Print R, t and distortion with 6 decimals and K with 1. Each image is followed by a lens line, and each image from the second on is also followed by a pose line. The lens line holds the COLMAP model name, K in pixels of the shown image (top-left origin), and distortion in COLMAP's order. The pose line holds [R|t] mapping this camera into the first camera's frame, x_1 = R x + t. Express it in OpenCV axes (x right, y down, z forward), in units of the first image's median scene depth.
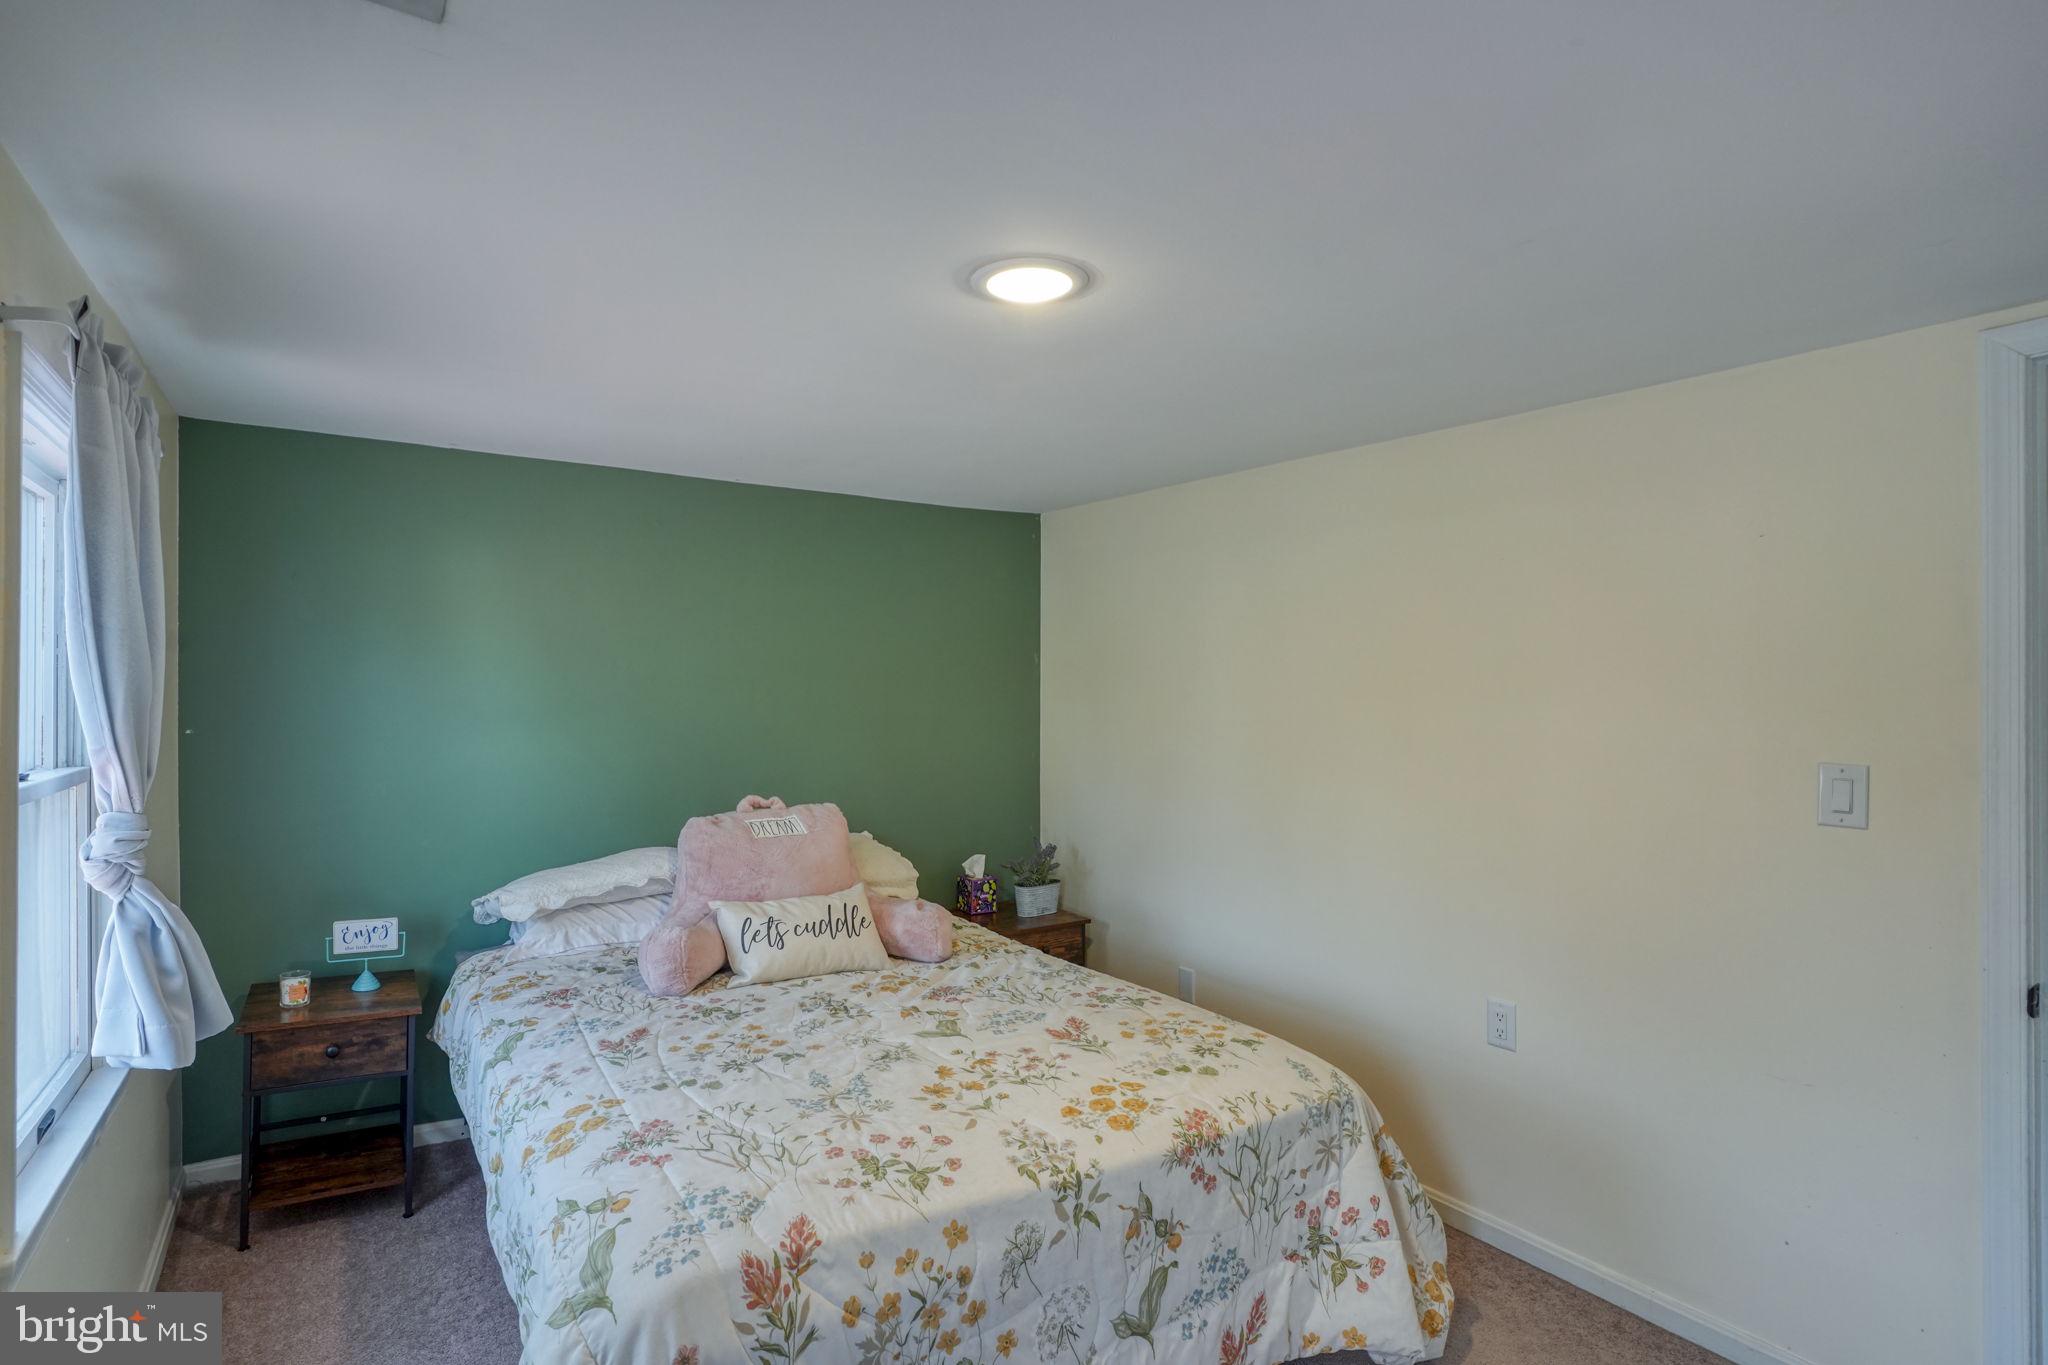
lens RADIAL K [[1018.9, 0, 965.8], [0, 1018.9, 672.9], [0, 0, 1]] dist [-0.083171, 0.043207]
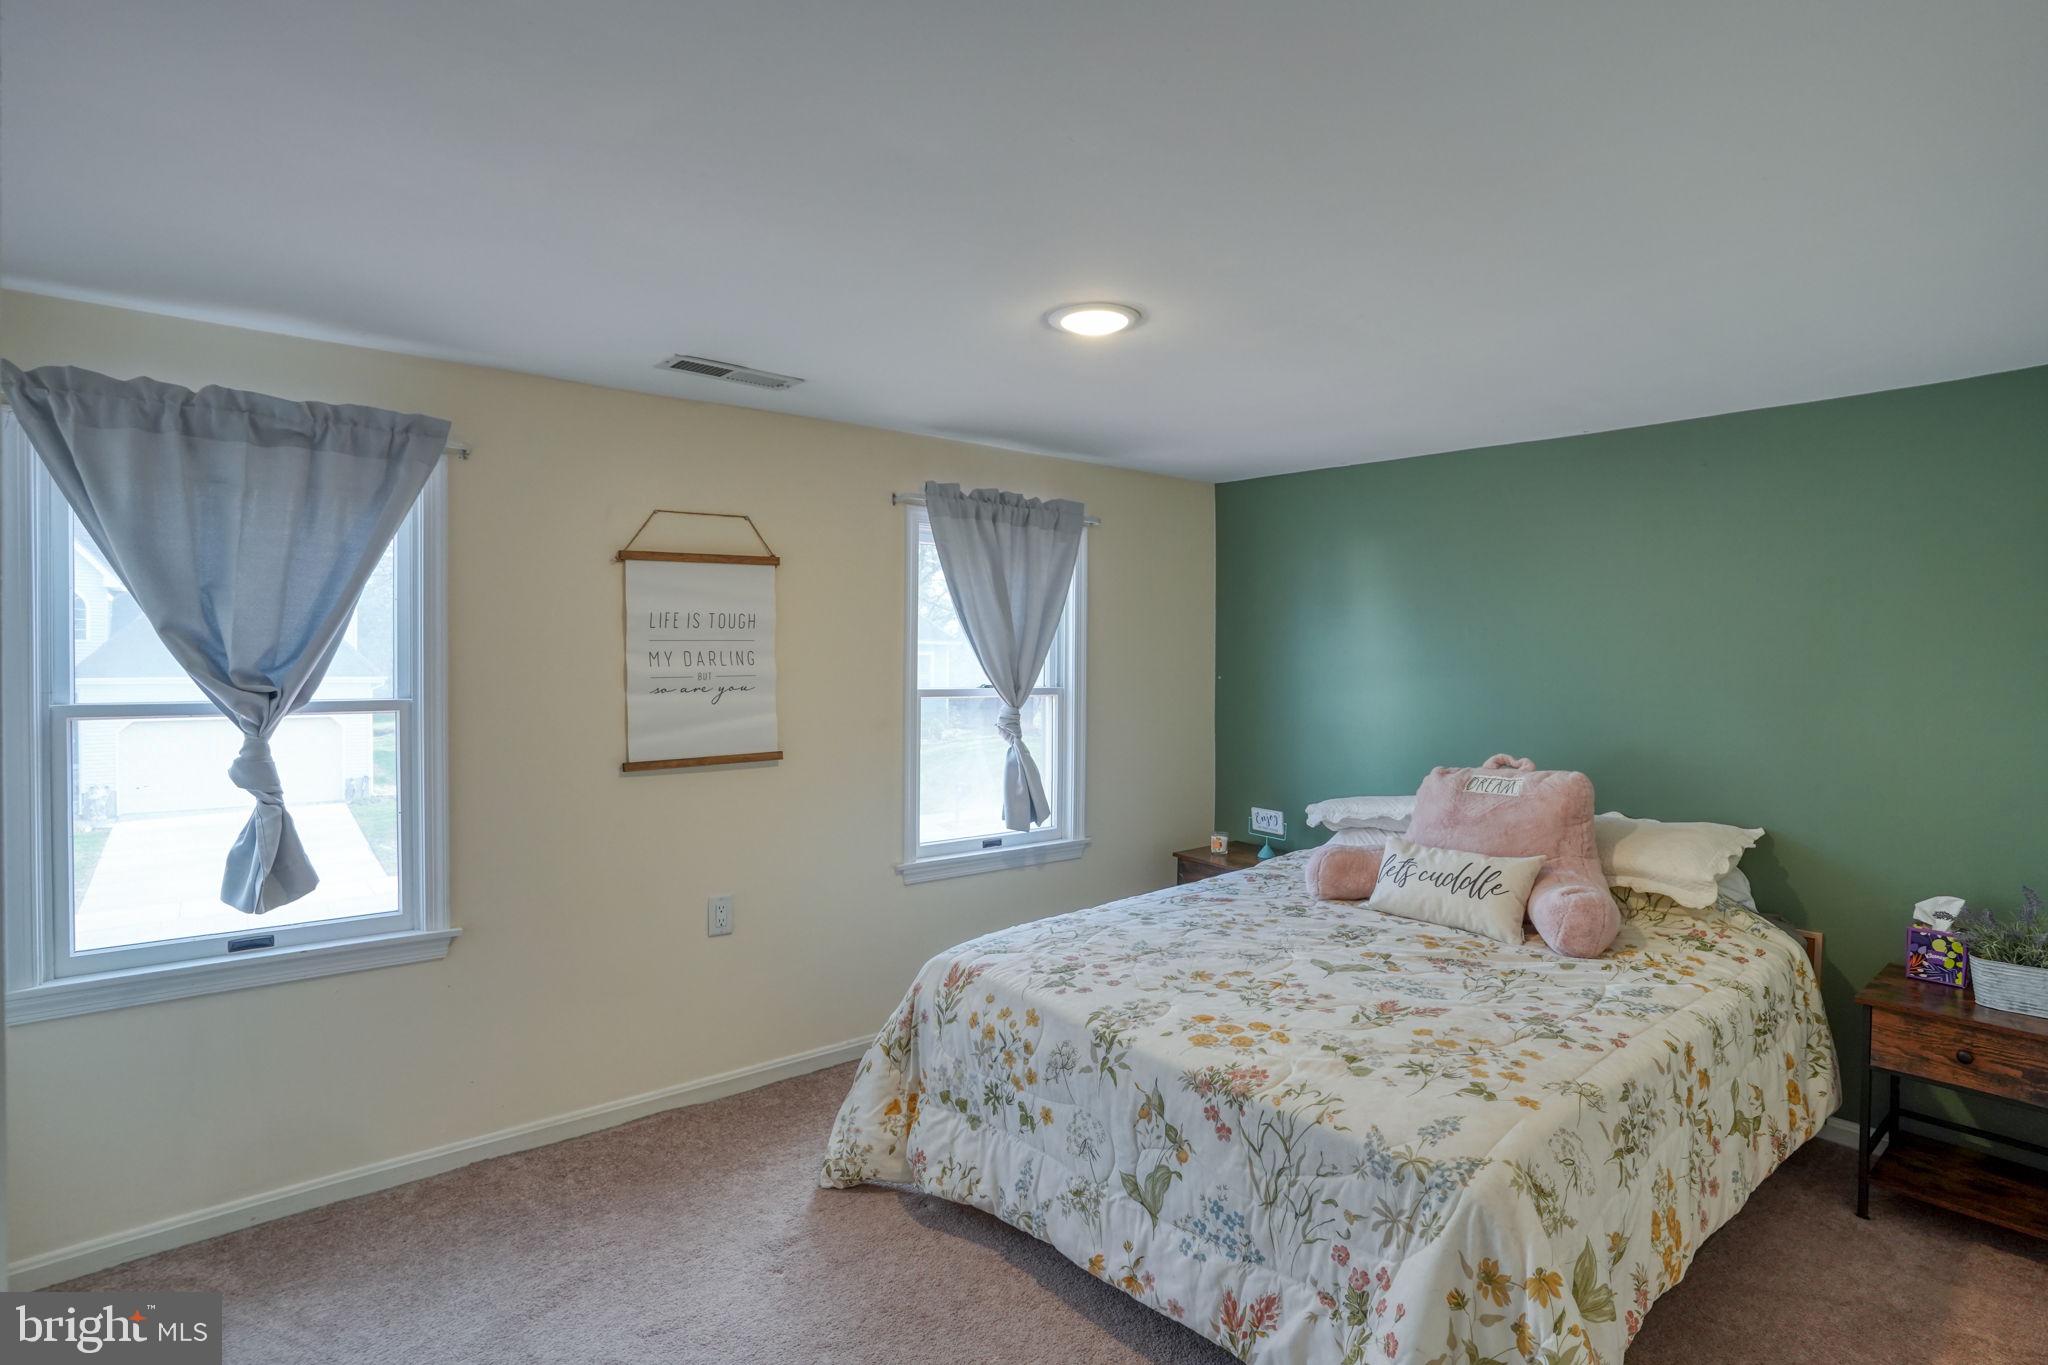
lens RADIAL K [[1009.1, 0, 1032.3], [0, 1009.1, 663.0], [0, 0, 1]] dist [-0.078418, 0.041258]
pose [[0.152689, 0.004549, -0.988264, 1.096534], [0.007830, 0.999952, 0.005812, 0.032856], [0.988243, -0.008626, 0.152647, 0.608185]]
